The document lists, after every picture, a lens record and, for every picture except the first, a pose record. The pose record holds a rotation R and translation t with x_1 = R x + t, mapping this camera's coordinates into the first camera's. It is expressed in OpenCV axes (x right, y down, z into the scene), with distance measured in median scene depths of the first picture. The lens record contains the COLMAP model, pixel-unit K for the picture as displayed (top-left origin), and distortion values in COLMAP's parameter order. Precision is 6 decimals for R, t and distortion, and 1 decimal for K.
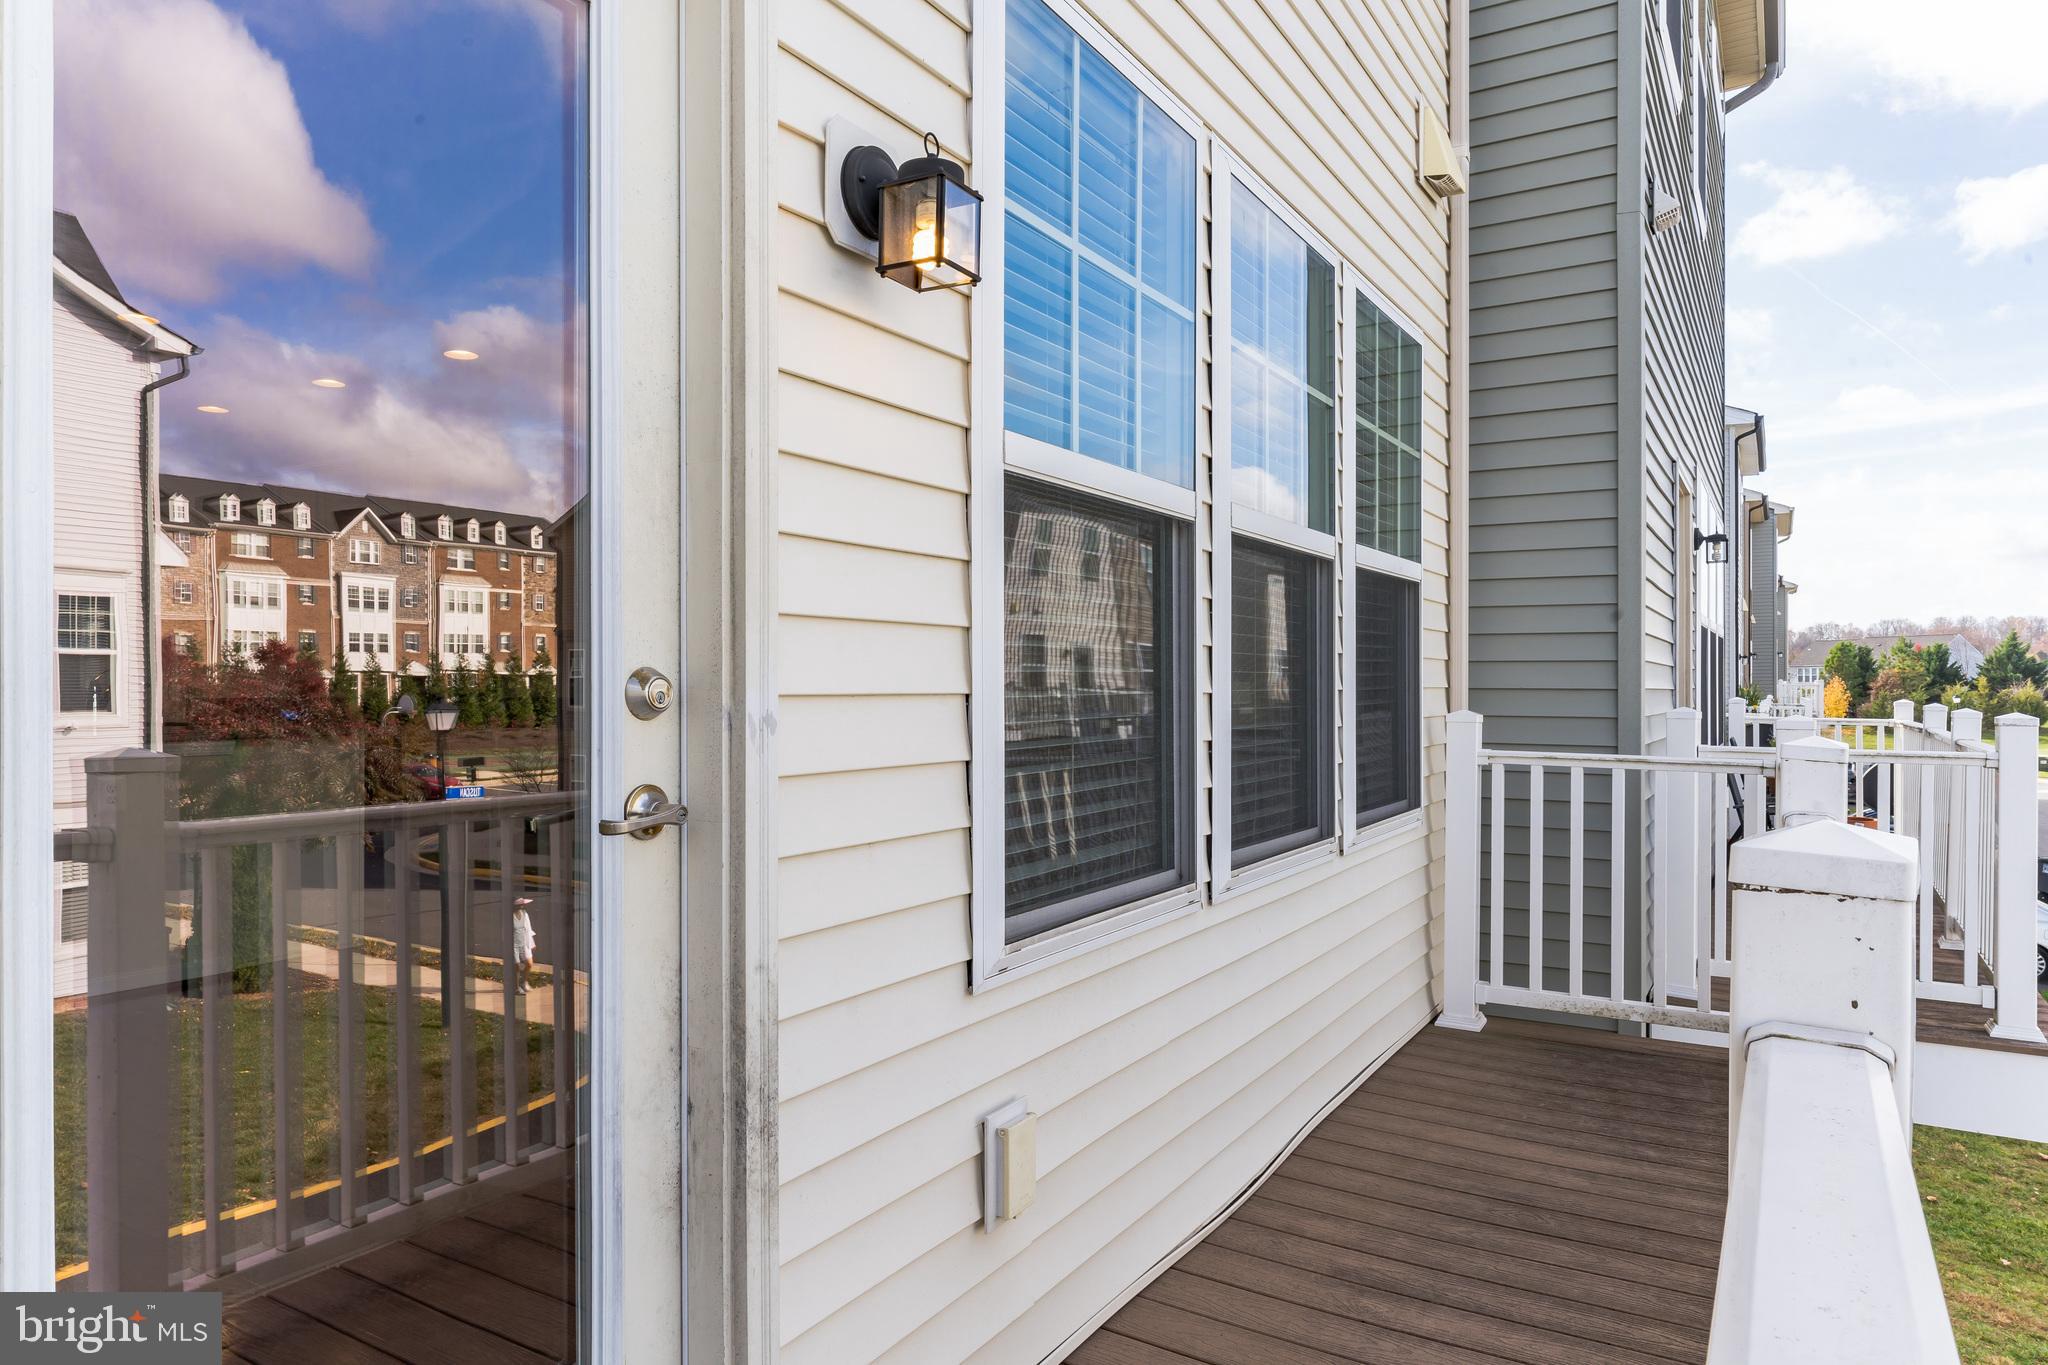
lens RADIAL K [[1305.9, 0, 1019.8], [0, 1305.9, 693.7], [0, 0, 1]] dist [0.004485, 0.000438]
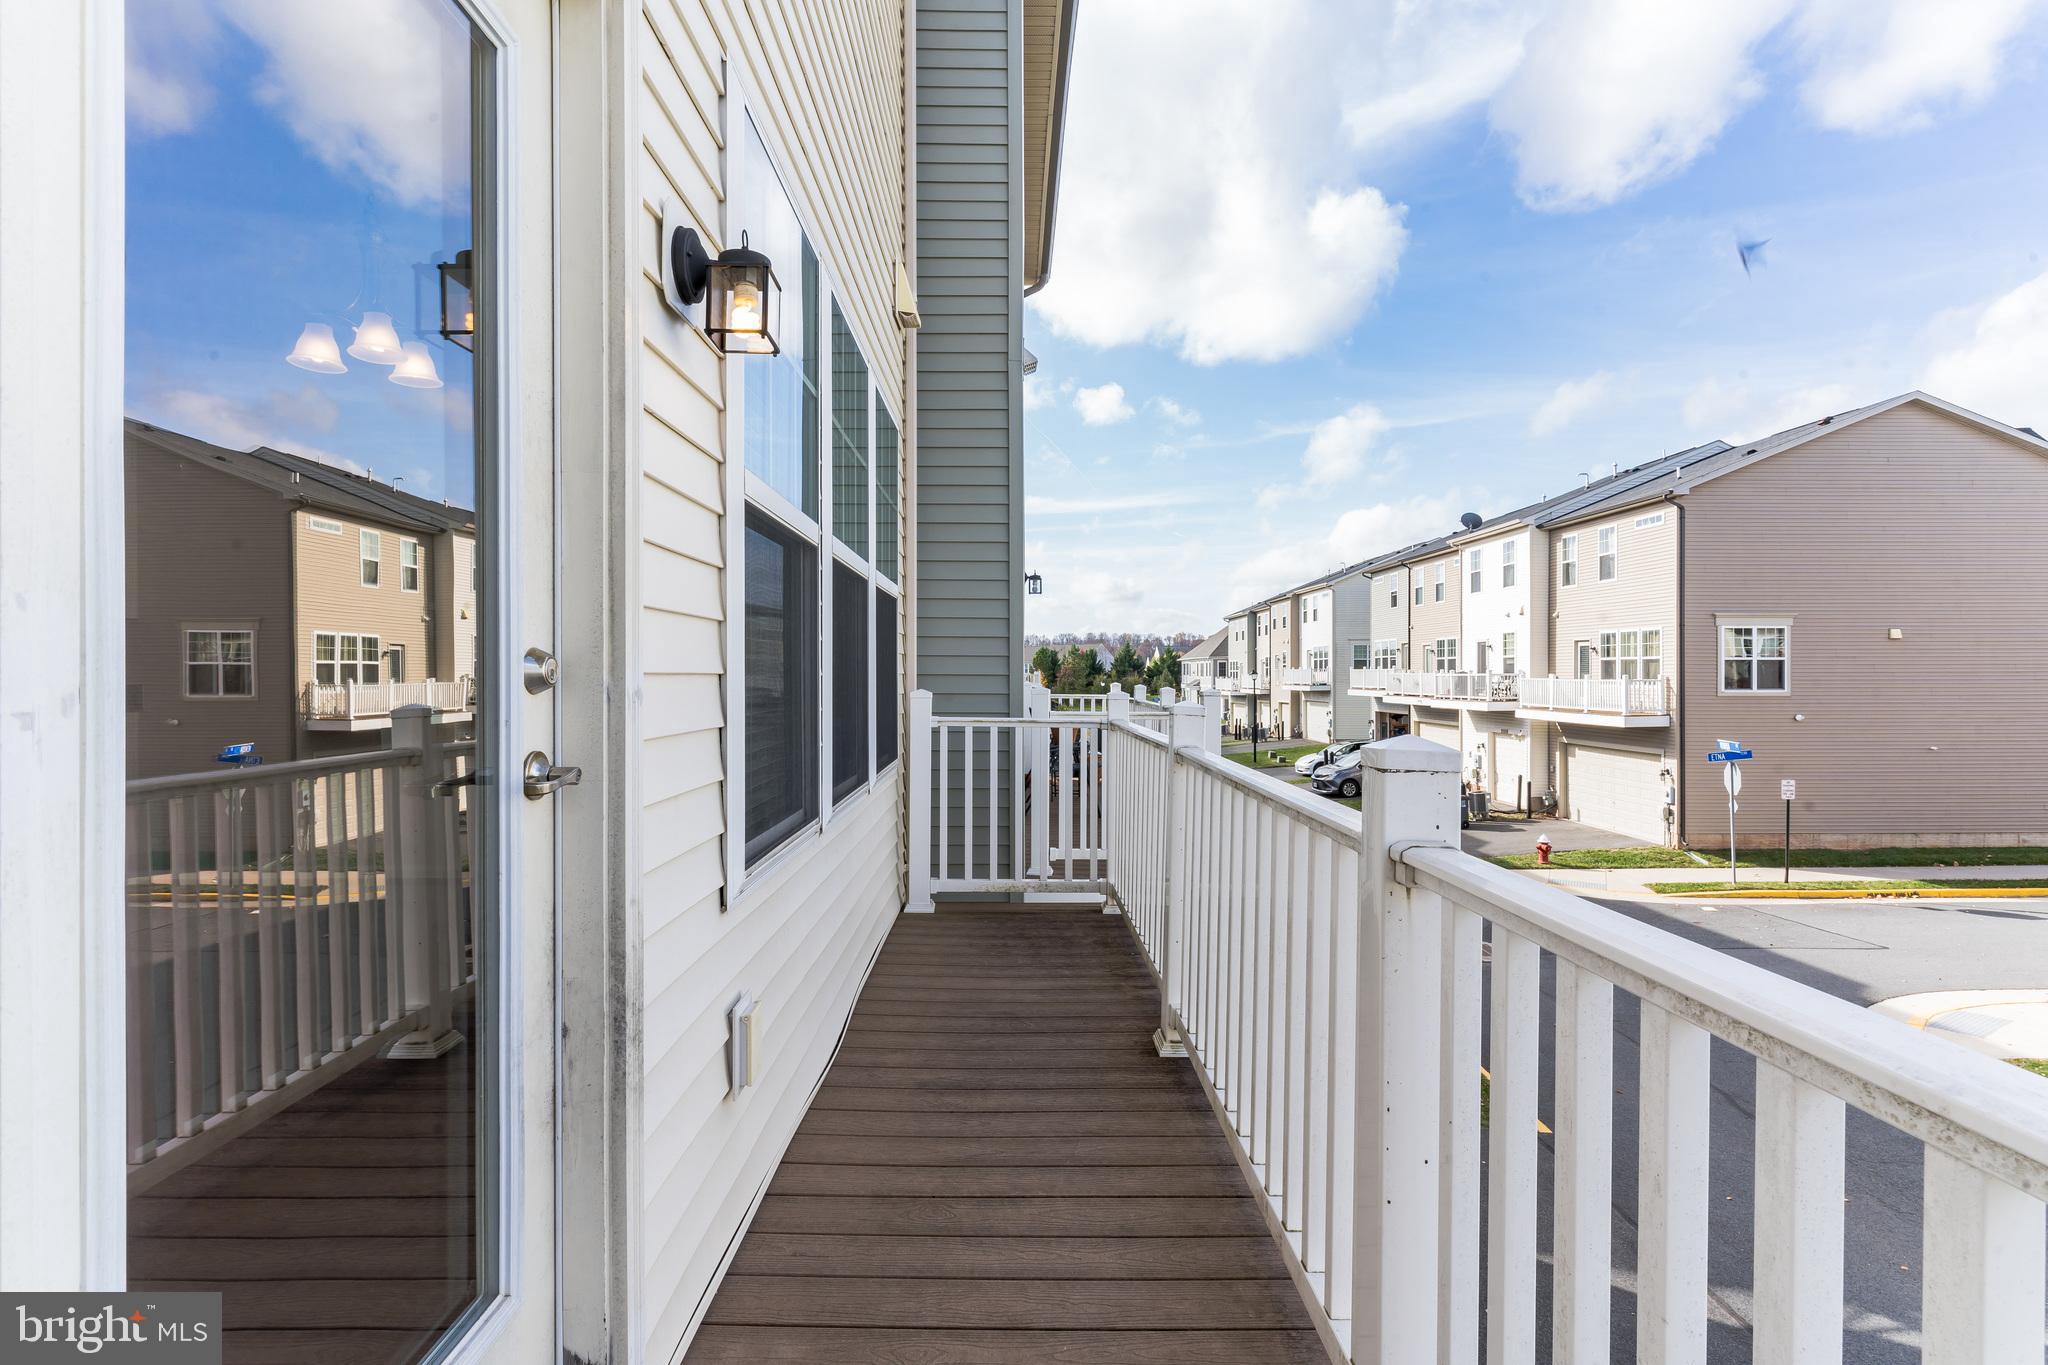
lens RADIAL K [[1000.9, 0, 1026.4], [0, 1000.9, 680.8], [0, 0, 1]] dist [0.000964, 0.002654]
pose [[0.844537, -0.002953, 0.535490, -0.202240], [0.003632, 0.999993, -0.000213, 0.005230], [-0.535485, 0.002125, 0.844542, 0.020010]]
